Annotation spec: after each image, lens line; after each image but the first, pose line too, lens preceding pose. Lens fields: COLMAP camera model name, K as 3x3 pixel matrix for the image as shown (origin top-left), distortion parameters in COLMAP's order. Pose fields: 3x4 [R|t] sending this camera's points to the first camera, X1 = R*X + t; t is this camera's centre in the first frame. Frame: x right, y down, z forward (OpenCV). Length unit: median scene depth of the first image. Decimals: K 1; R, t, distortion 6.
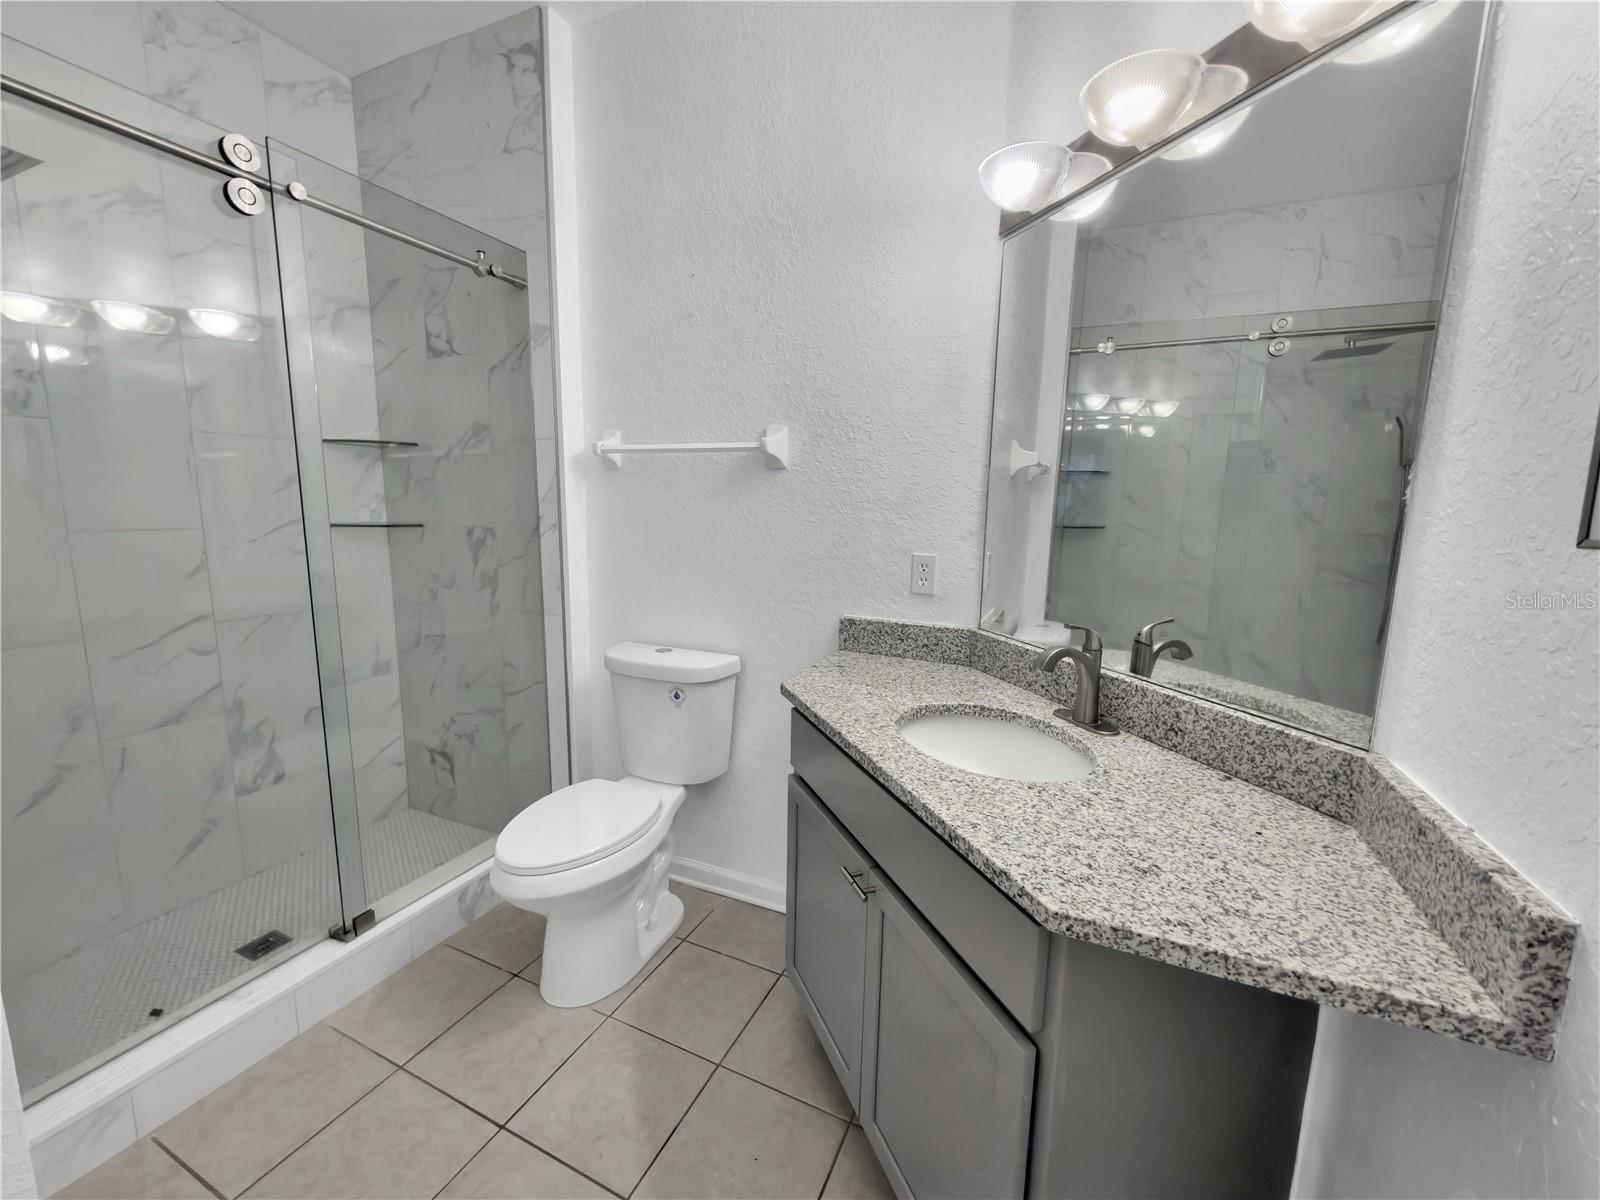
lens RADIAL K [[653.4, 0, 800.0], [0, 653.4, 600.0], [0, 0, 1]] dist [-0.001339, -0.000171]
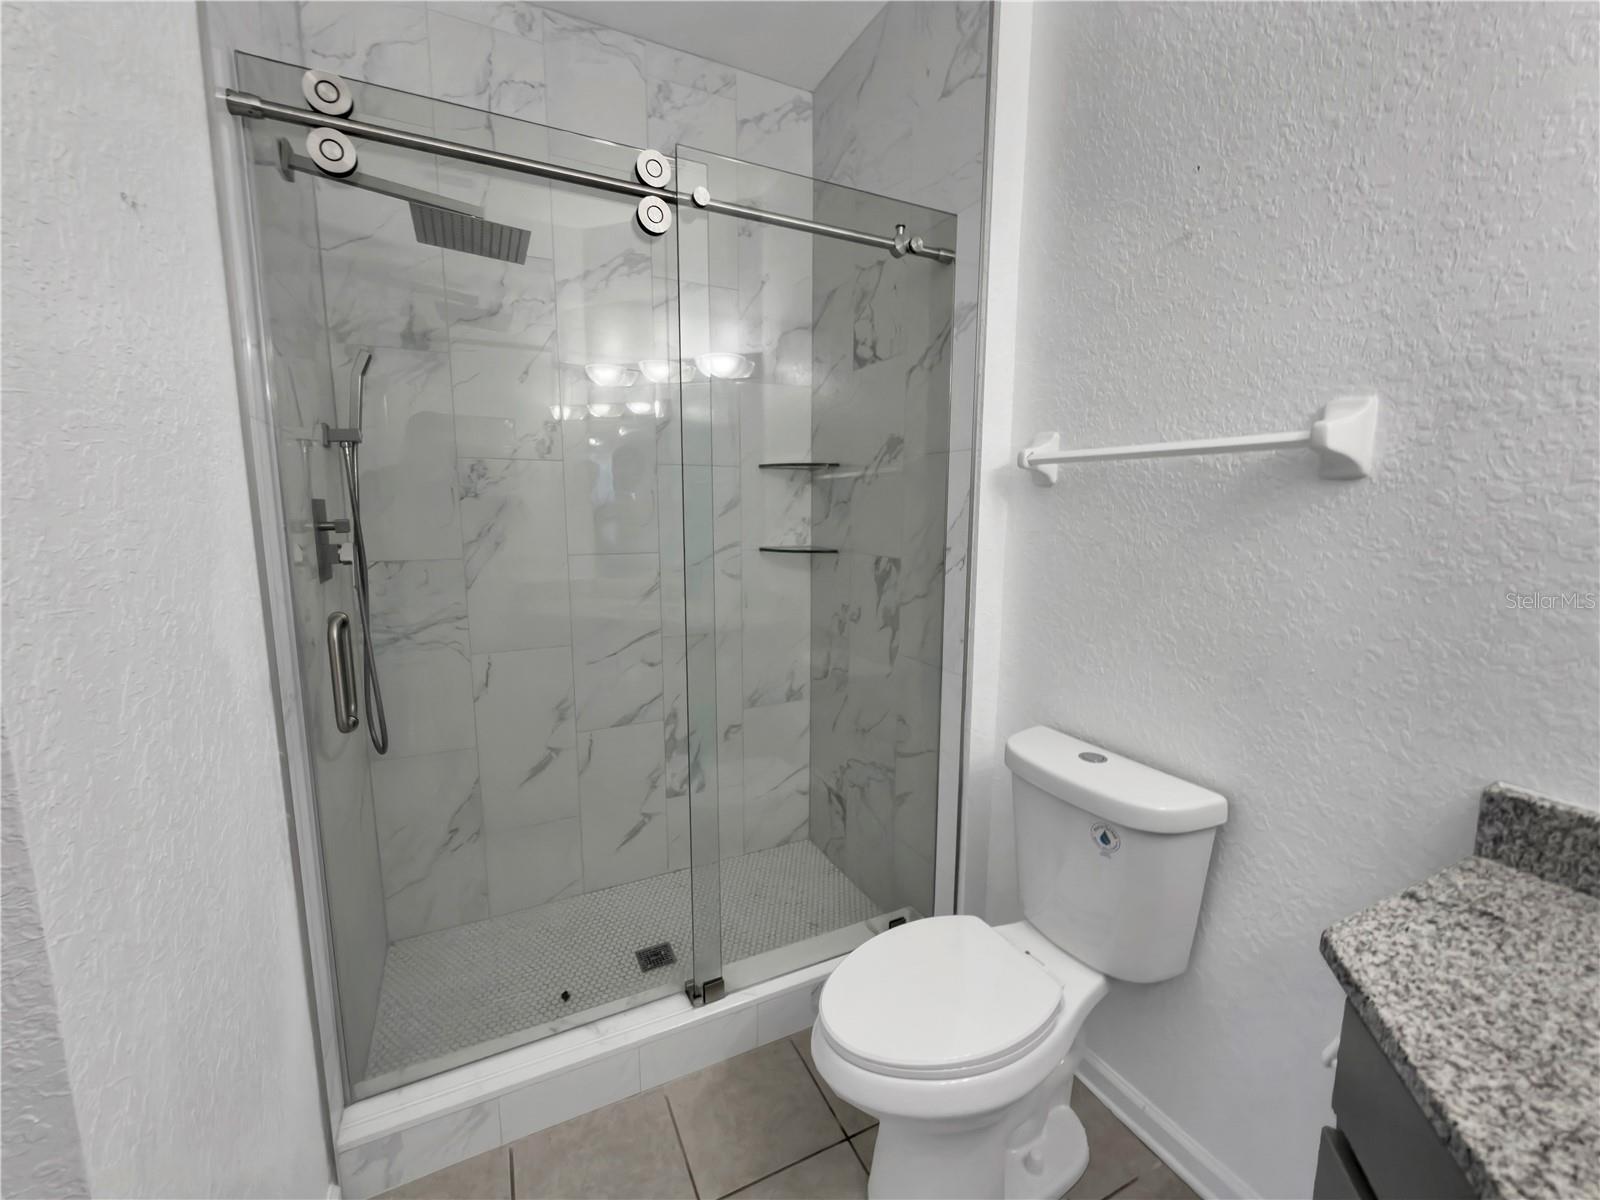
lens RADIAL K [[653.4, 0, 800.0], [0, 653.4, 600.0], [0, 0, 1]] dist [-0.001339, -0.000171]
pose [[0.771924, 0.078850, -0.630806, -0.031107], [-0.086080, 0.996104, 0.019175, -0.066796], [0.629860, 0.039498, 0.775704, 0.281702]]
